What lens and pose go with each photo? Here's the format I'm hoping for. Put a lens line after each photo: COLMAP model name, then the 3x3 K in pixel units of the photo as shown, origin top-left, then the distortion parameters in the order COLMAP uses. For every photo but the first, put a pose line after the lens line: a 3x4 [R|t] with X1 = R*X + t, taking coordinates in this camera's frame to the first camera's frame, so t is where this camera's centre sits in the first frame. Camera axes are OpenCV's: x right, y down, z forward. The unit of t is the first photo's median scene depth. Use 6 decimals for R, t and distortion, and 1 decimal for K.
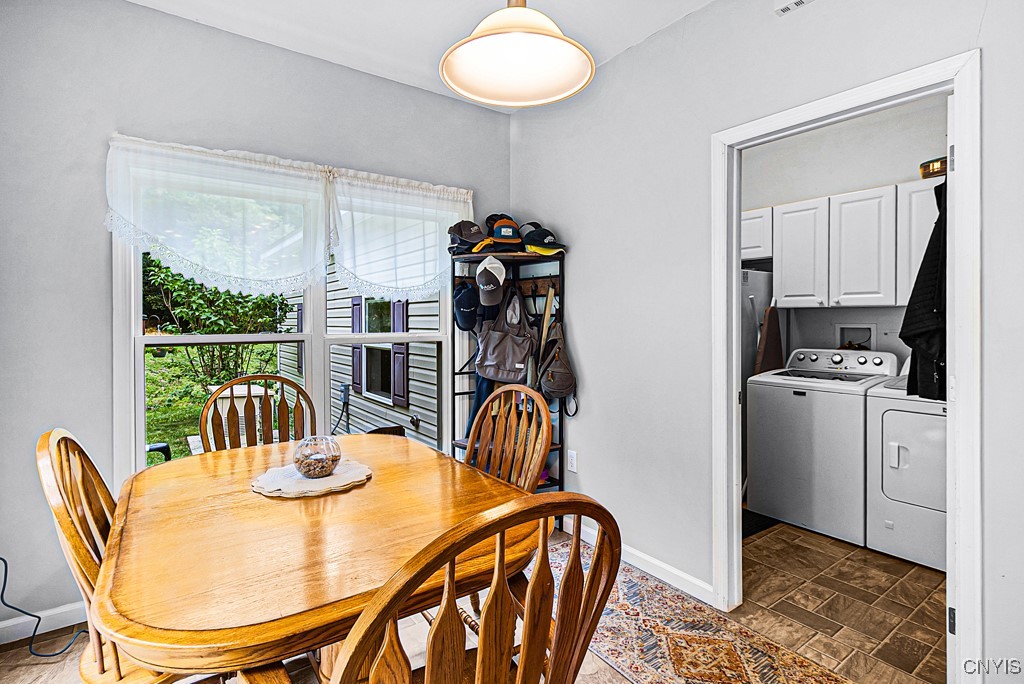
lens RADIAL K [[505.9, 0, 515.4], [0, 505.9, 323.2], [0, 0, 1]] dist [0.000799, 0.000089]
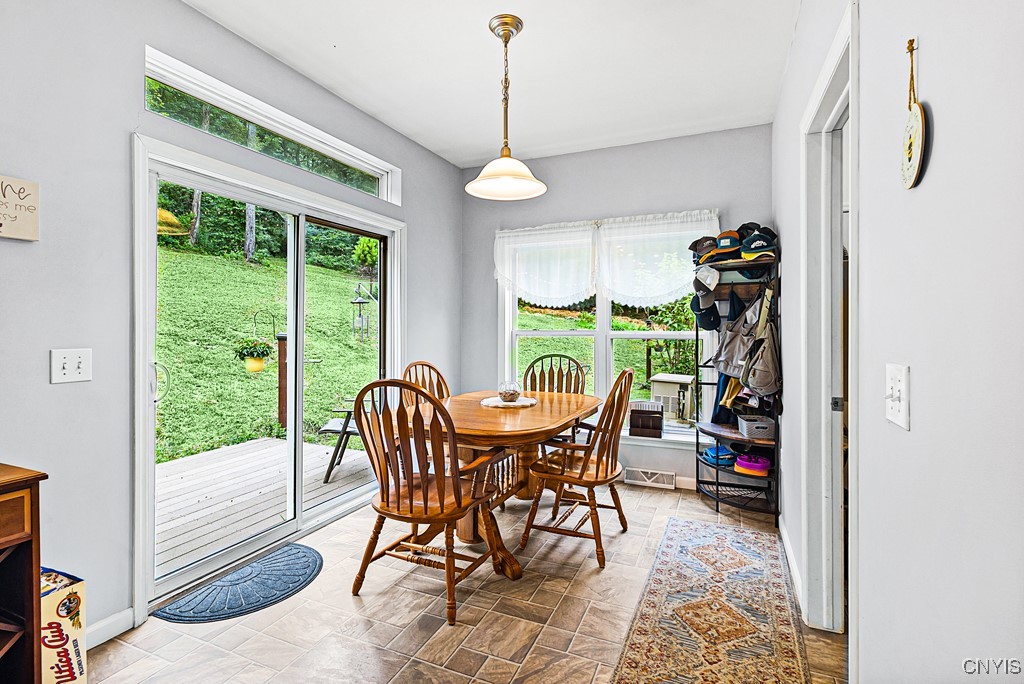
lens RADIAL K [[487.4, 0, 507.5], [0, 487.4, 329.9], [0, 0, 1]] dist [-0.000534, 0.000205]
pose [[0.492752, 0.011516, -0.870093, 0.709868], [-0.009073, 0.999926, 0.008096, 0.010265], [0.870122, 0.003905, 0.492820, 0.044757]]
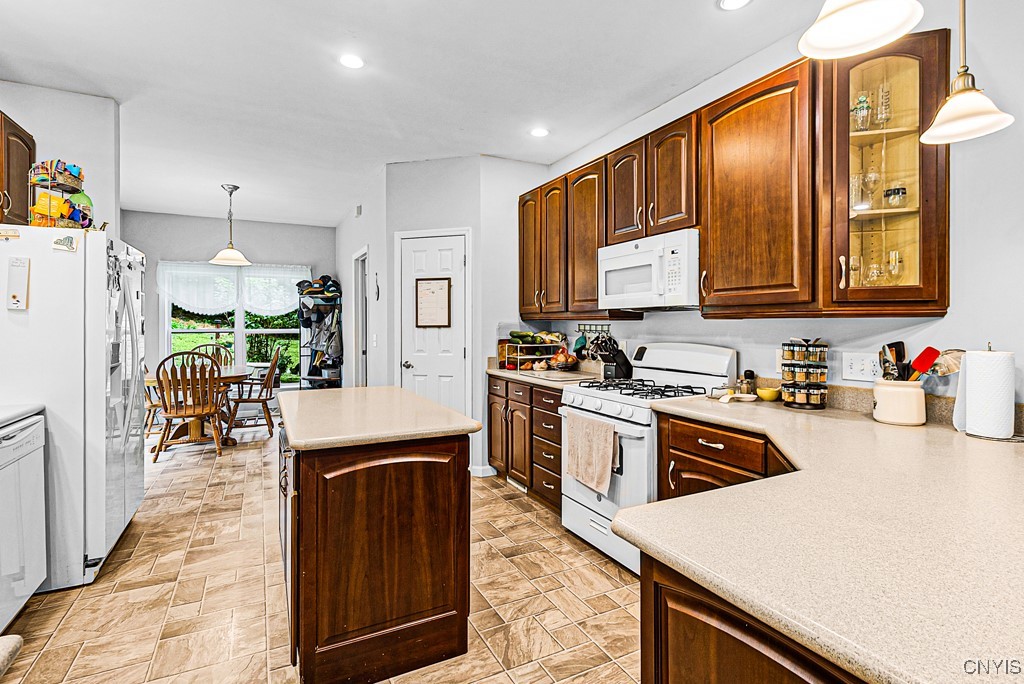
lens RADIAL K [[505.9, 0, 515.4], [0, 505.9, 323.2], [0, 0, 1]] dist [0.000799, 0.000089]
pose [[0.986217, 0.004506, -0.165393, 1.309784], [-0.006298, 0.999927, -0.010310, 0.011630], [0.165334, 0.011209, 0.986174, -1.180807]]
